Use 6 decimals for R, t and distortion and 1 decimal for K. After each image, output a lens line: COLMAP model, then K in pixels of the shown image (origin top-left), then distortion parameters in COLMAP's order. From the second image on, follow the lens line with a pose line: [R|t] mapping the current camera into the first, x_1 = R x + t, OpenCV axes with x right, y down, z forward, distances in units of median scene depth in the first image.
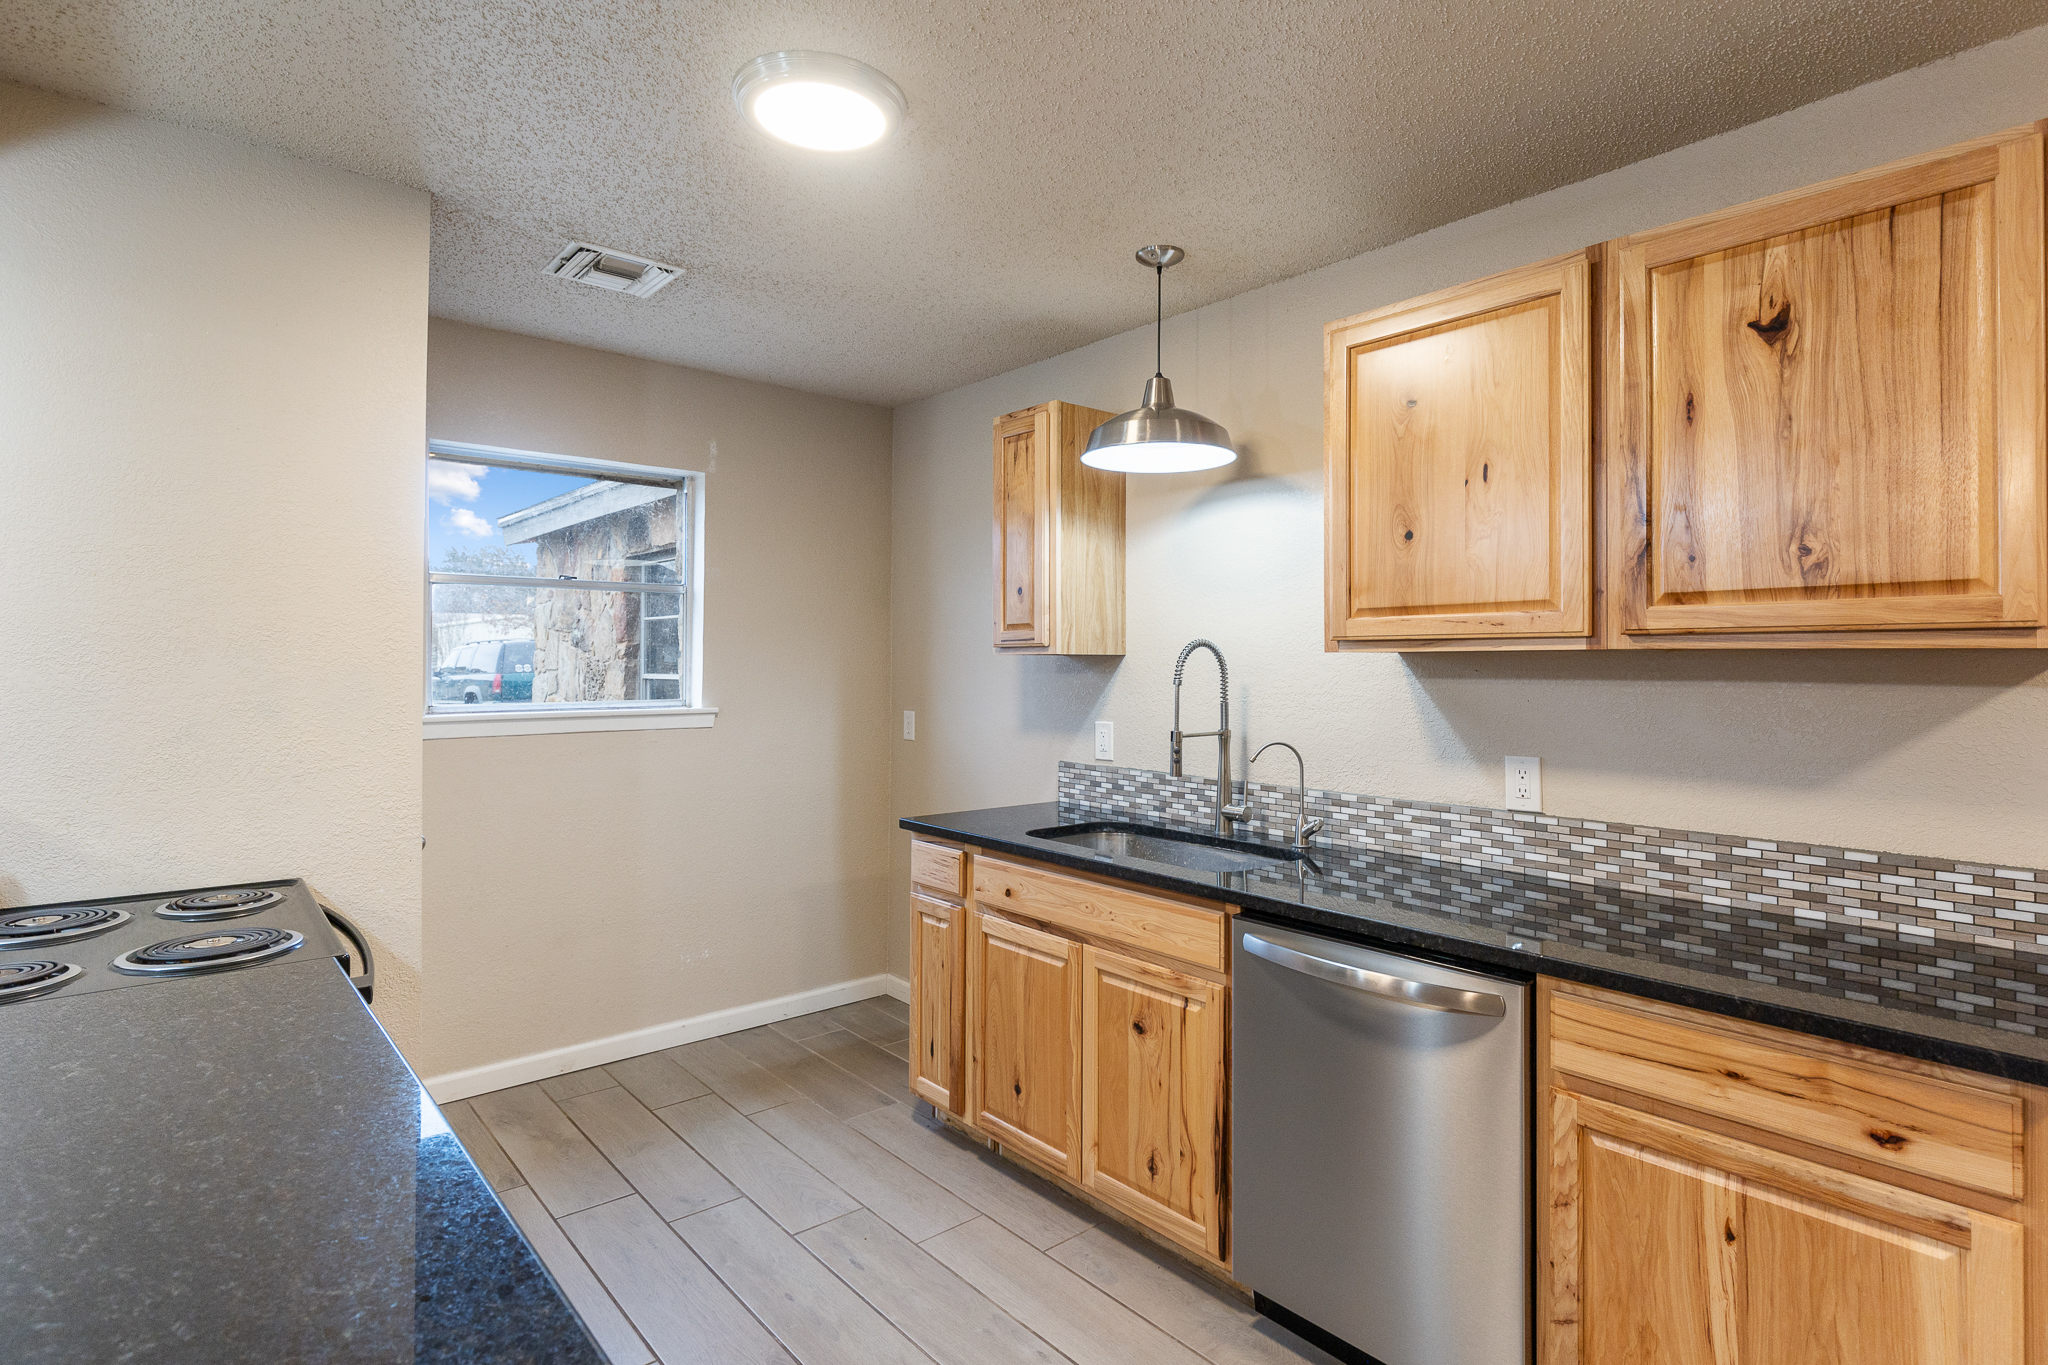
lens RADIAL K [[1032.3, 0, 1034.1], [0, 1032.3, 662.2], [0, 0, 1]] dist [0.000565, 0.000609]
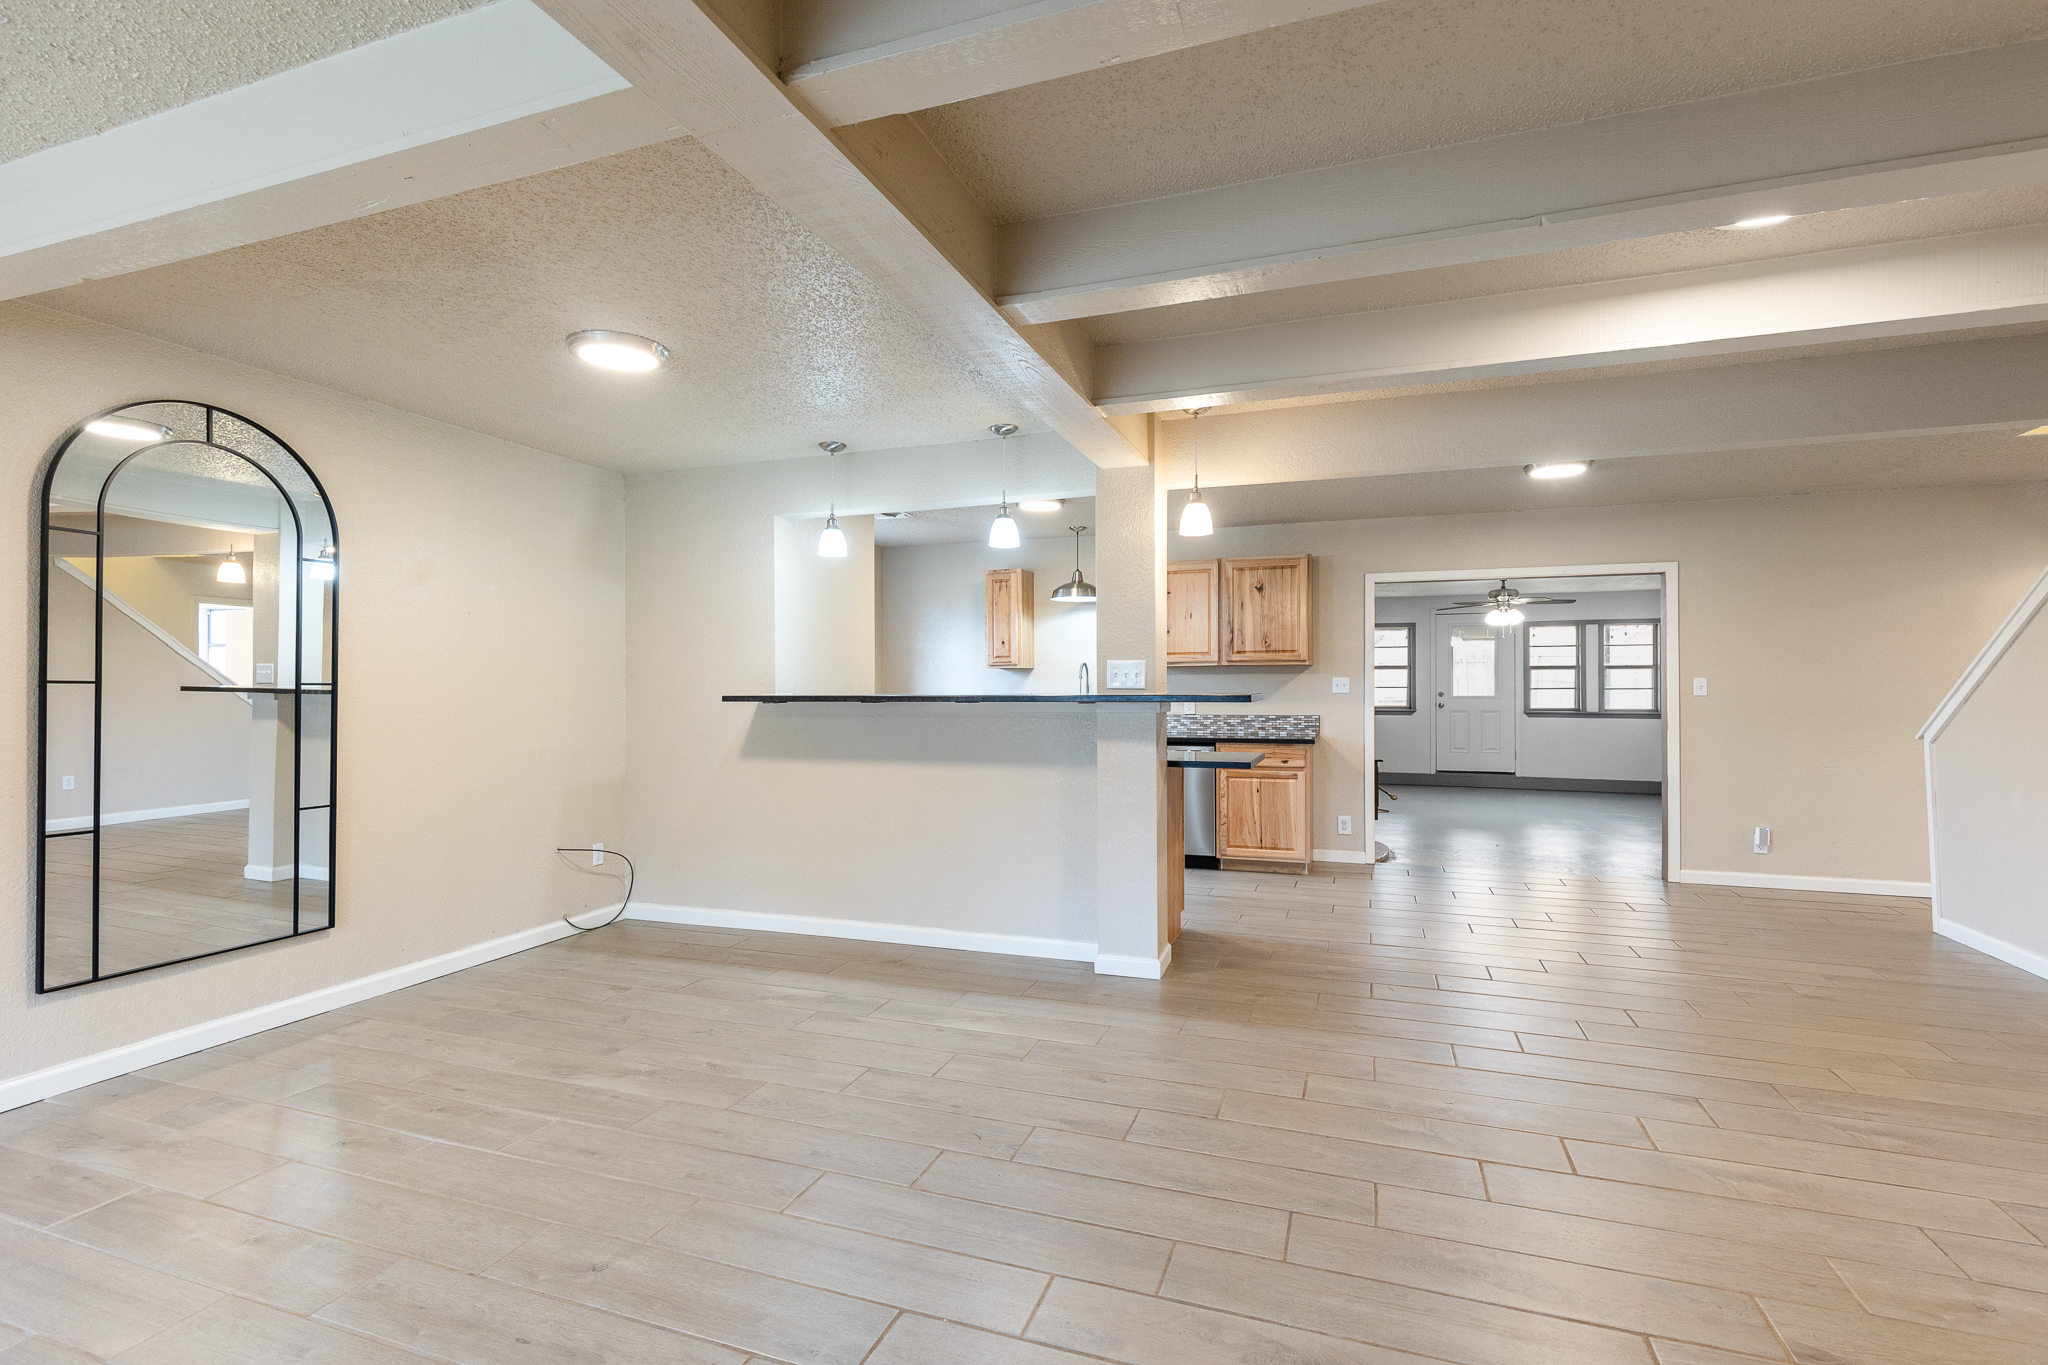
lens RADIAL K [[946.1, 0, 1020.0], [0, 946.1, 719.5], [0, 0, 1]] dist [0.000262, 0.000074]
pose [[0.874220, -0.025950, 0.484836, -1.833764], [0.007410, 0.999168, 0.040116, 0.042210], [-0.485473, -0.031478, 0.873685, -1.732977]]
